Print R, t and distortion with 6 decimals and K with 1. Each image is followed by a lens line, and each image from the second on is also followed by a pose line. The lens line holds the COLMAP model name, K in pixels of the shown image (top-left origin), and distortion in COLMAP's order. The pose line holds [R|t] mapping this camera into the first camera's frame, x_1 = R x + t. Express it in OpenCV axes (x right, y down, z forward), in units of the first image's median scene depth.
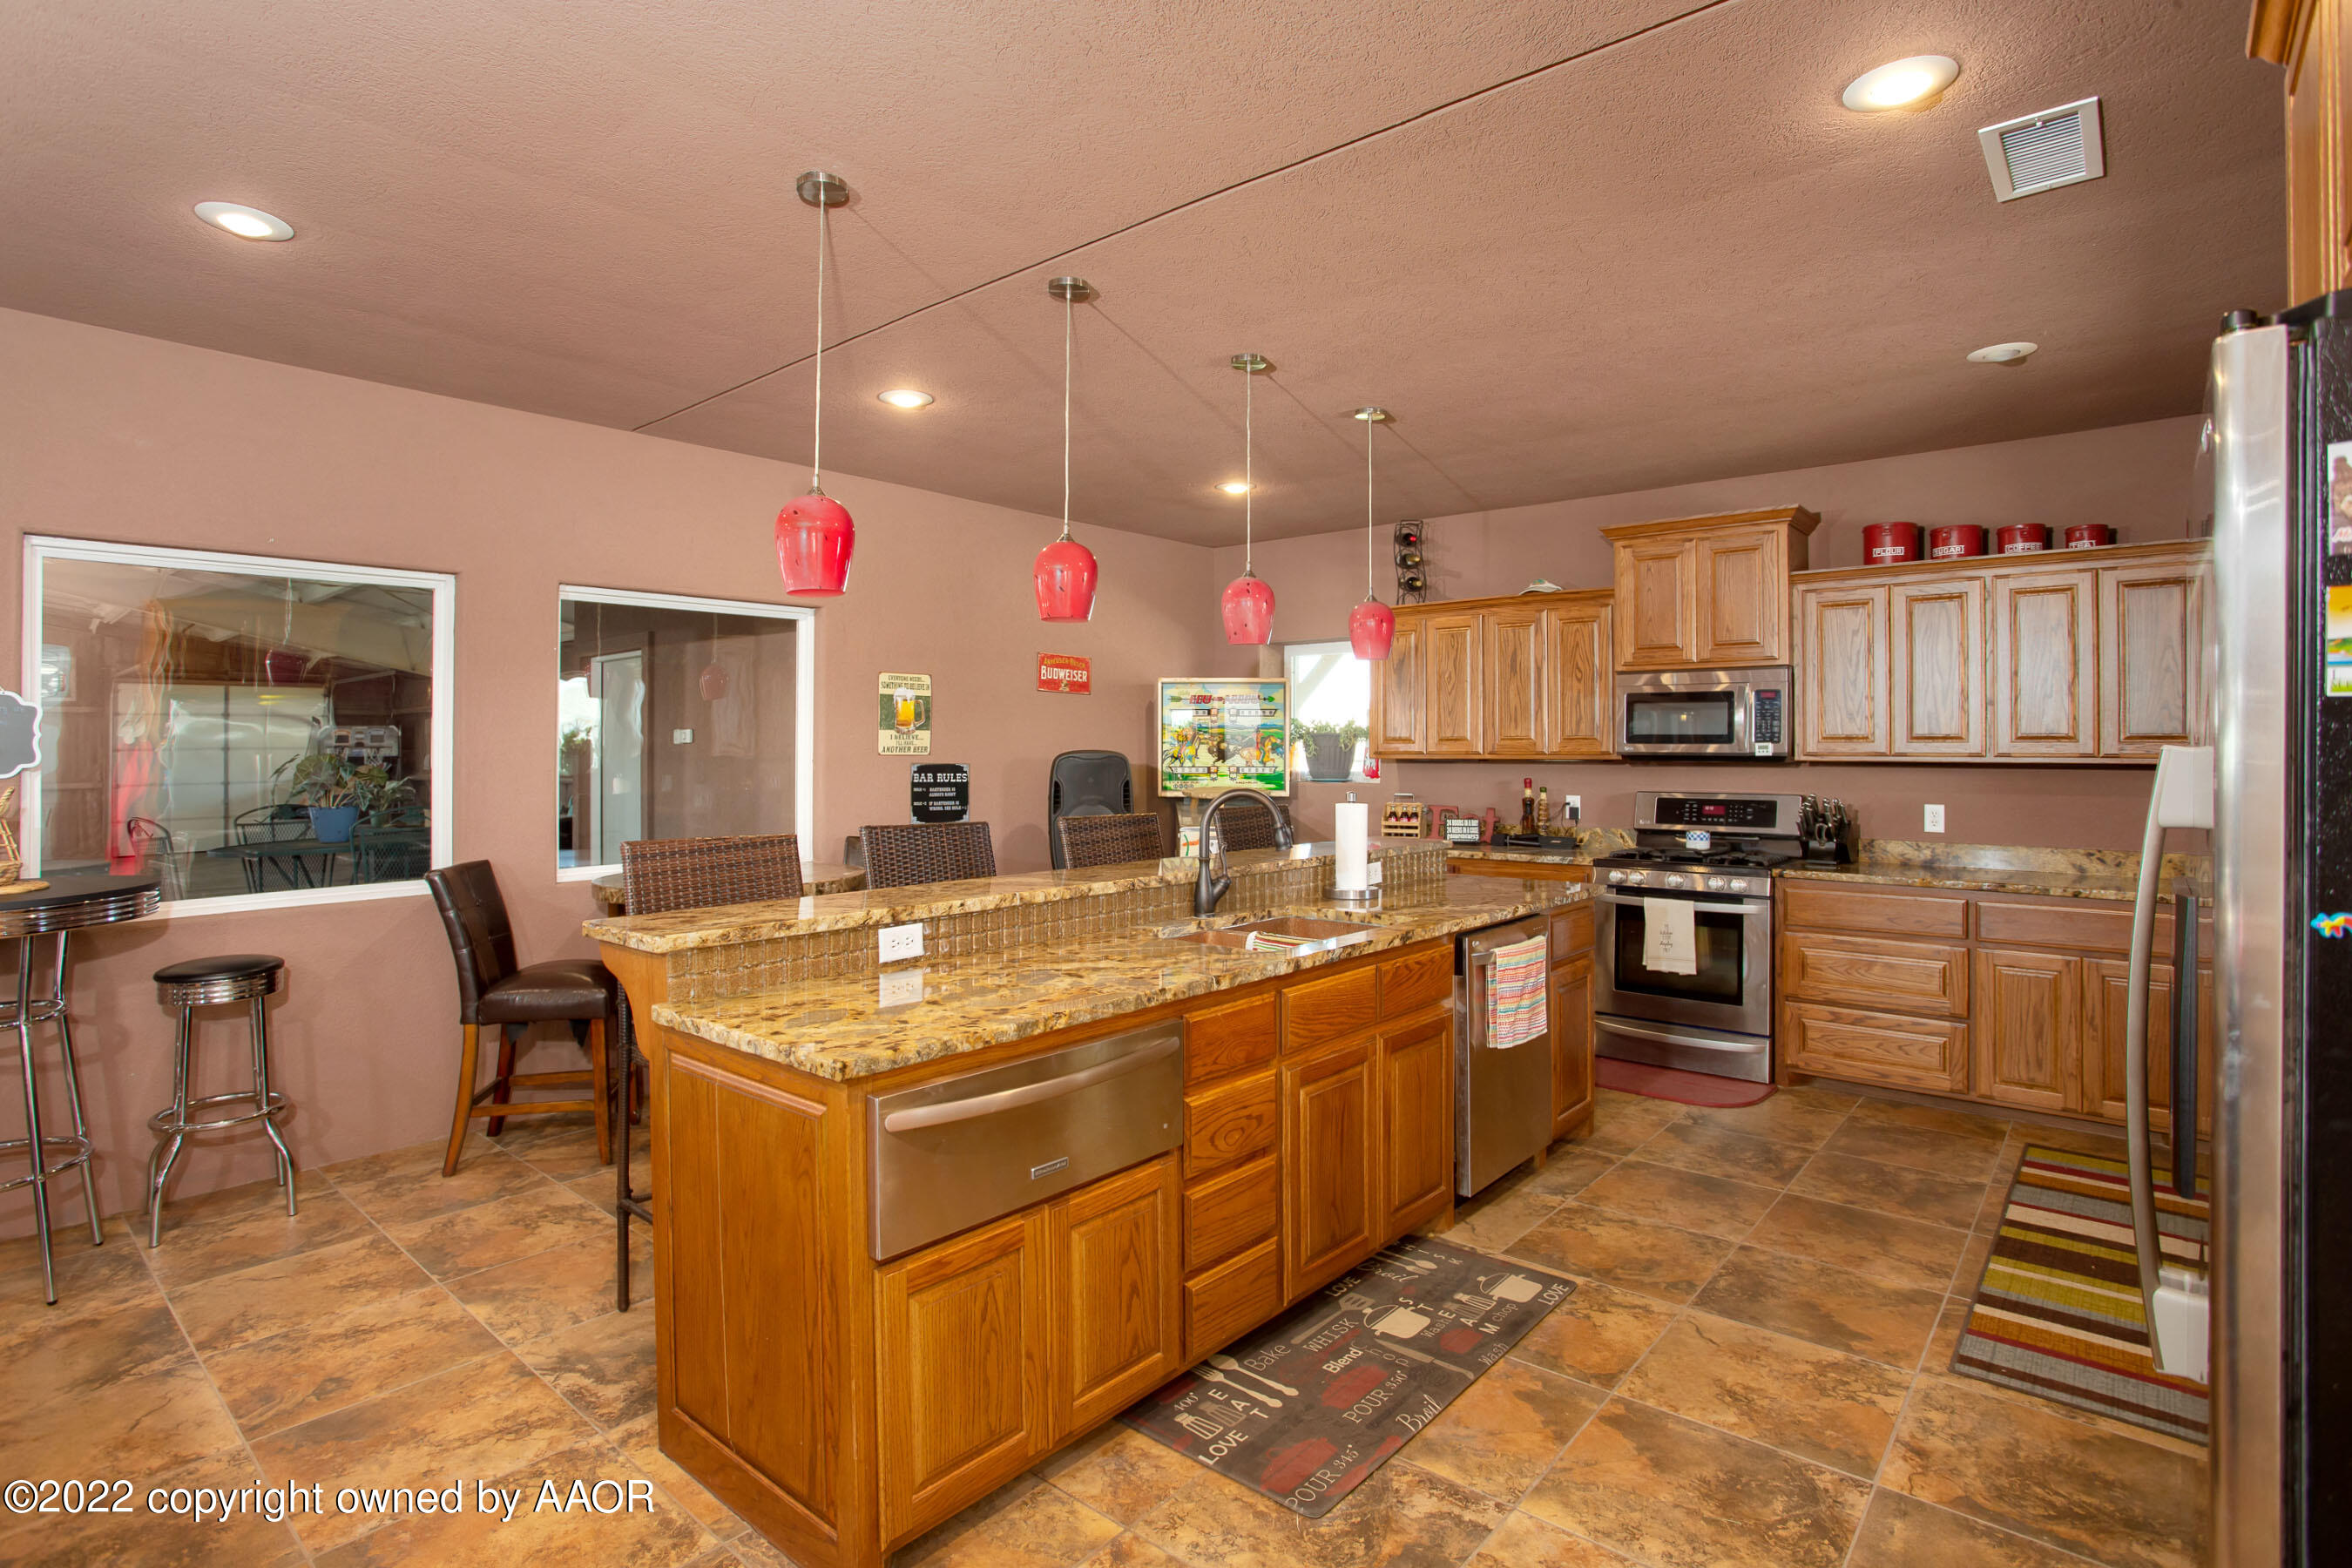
lens RADIAL K [[1171.7, 0, 1168.6], [0, 1171.7, 765.1], [0, 0, 1]] dist [-0.023855, -0.000474]
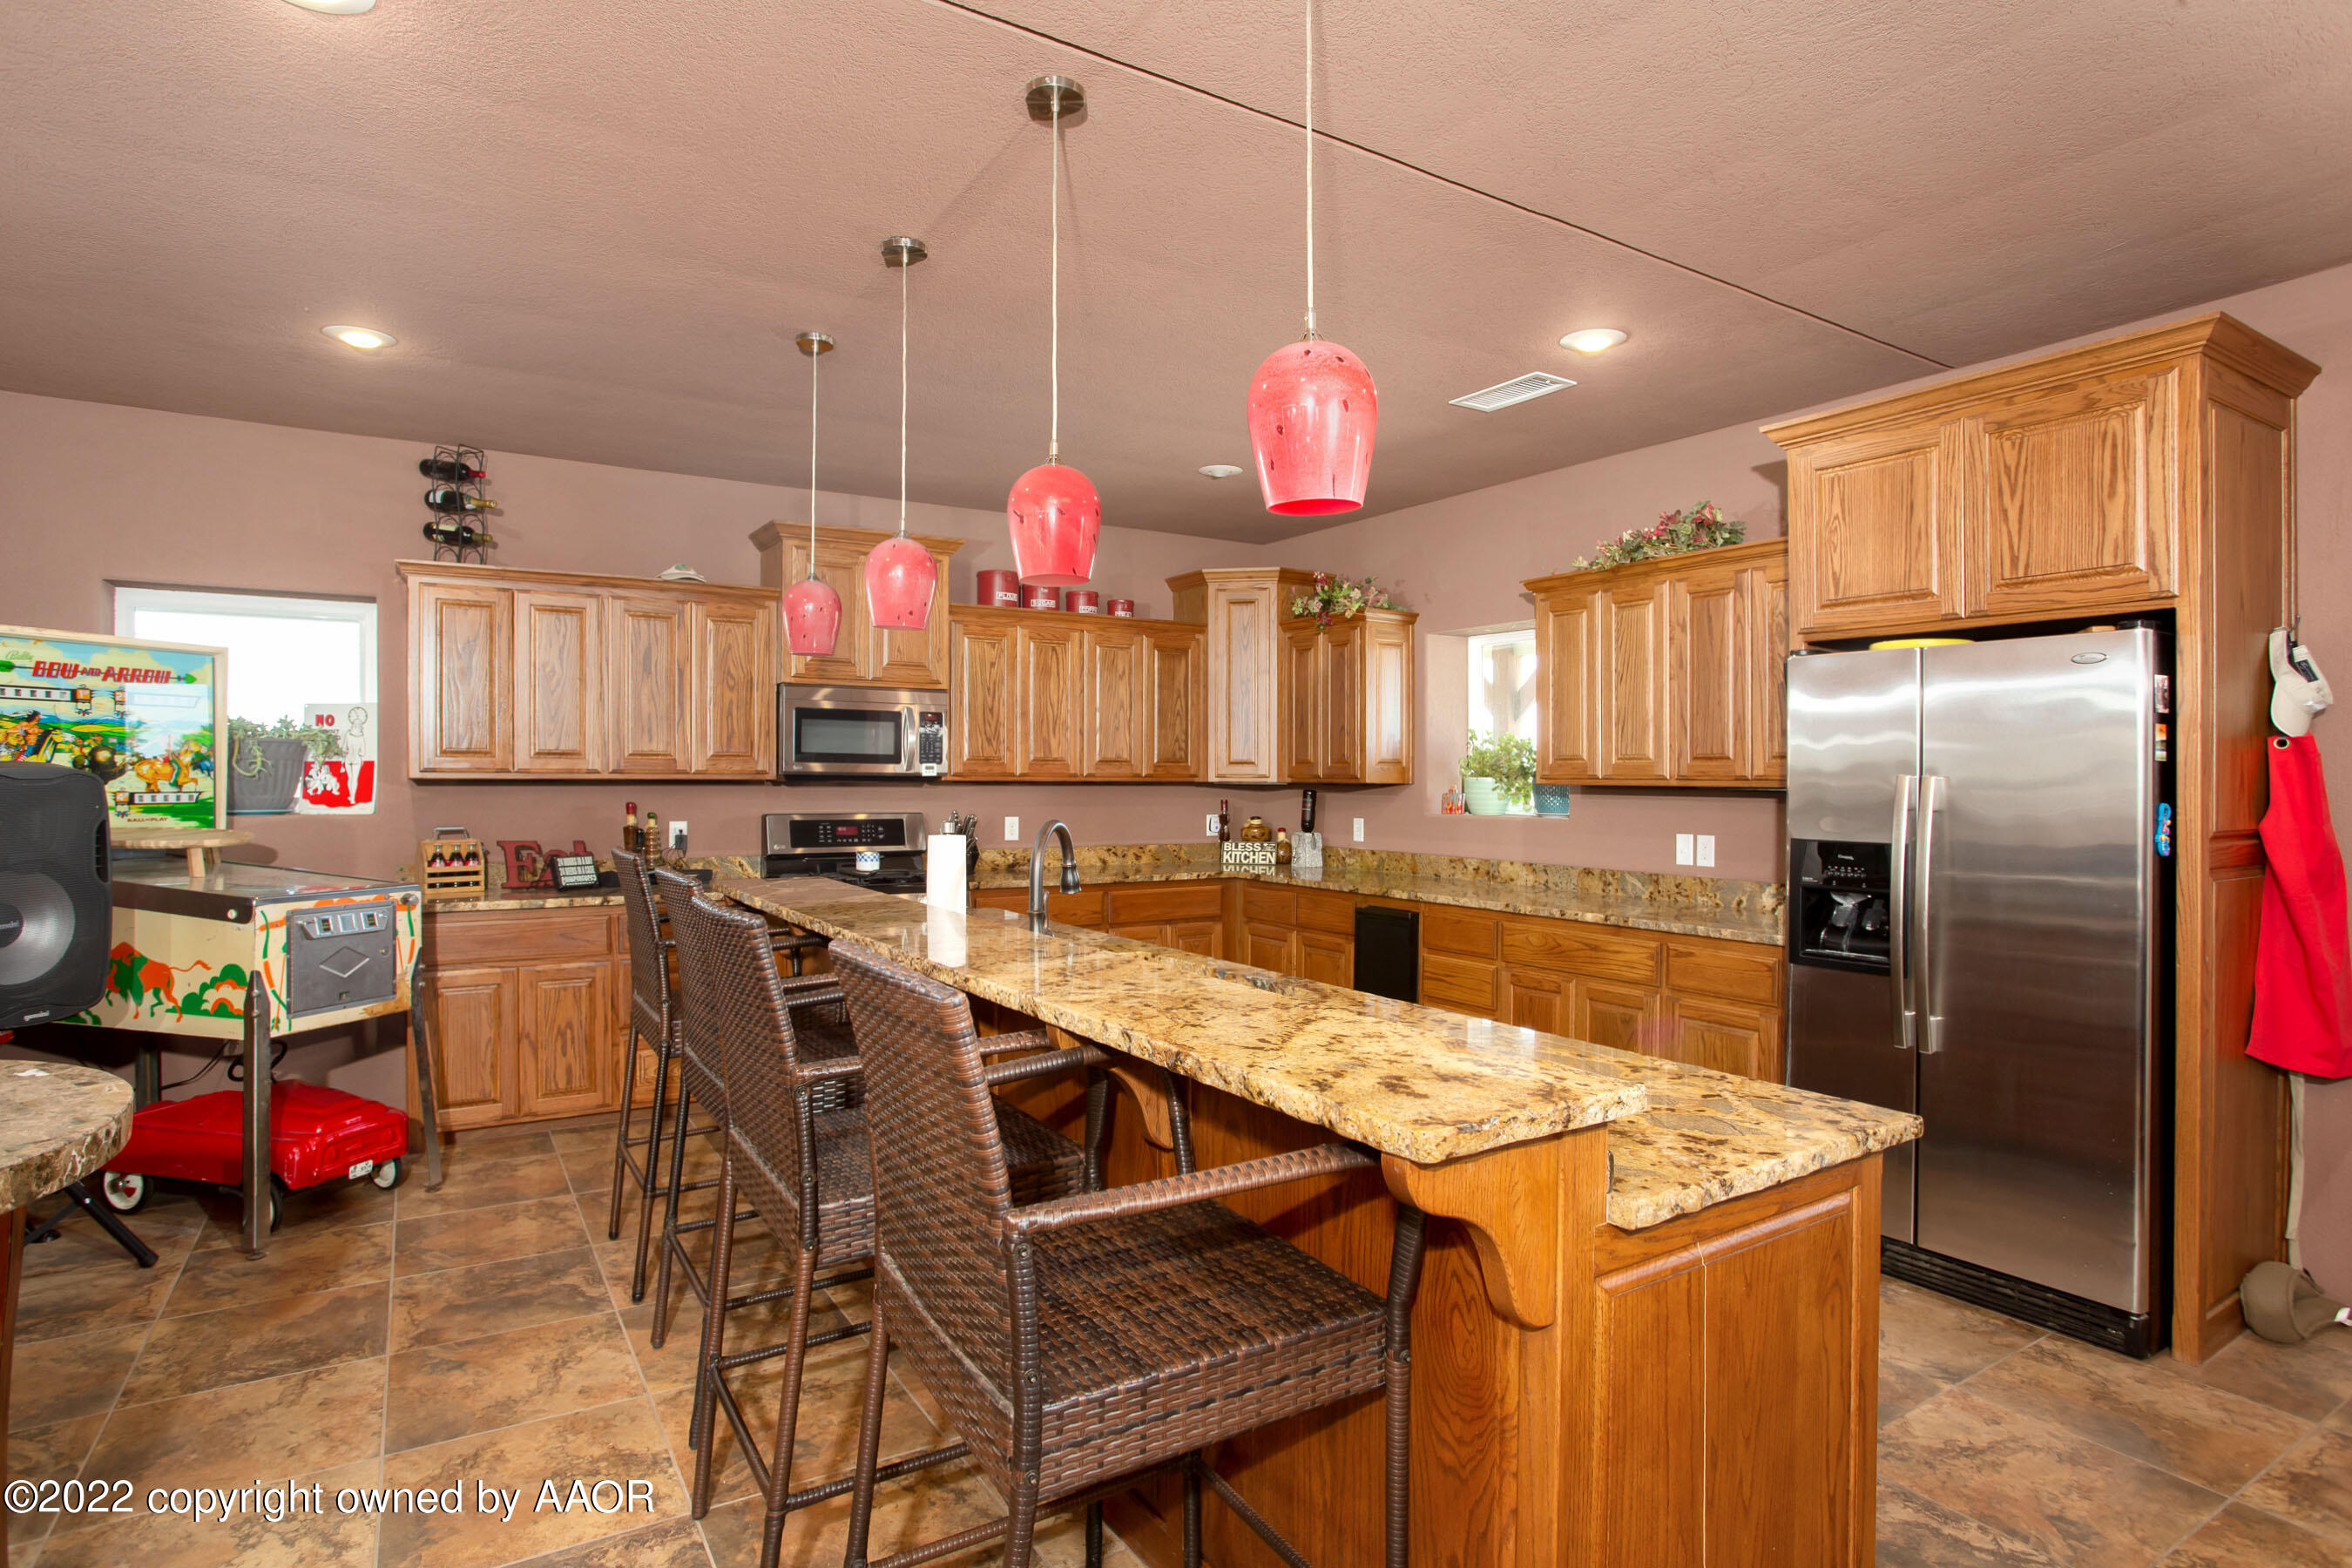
lens RADIAL K [[1282.3, 0, 1179.1], [0, 1282.3, 782.7], [0, 0, 1]] dist [-0.002010, -0.000478]
pose [[0.322286, -0.005725, 0.946625, -0.450236], [0.004150, 0.999981, 0.004635, -0.005160], [-0.946633, 0.002434, 0.322303, 0.374359]]
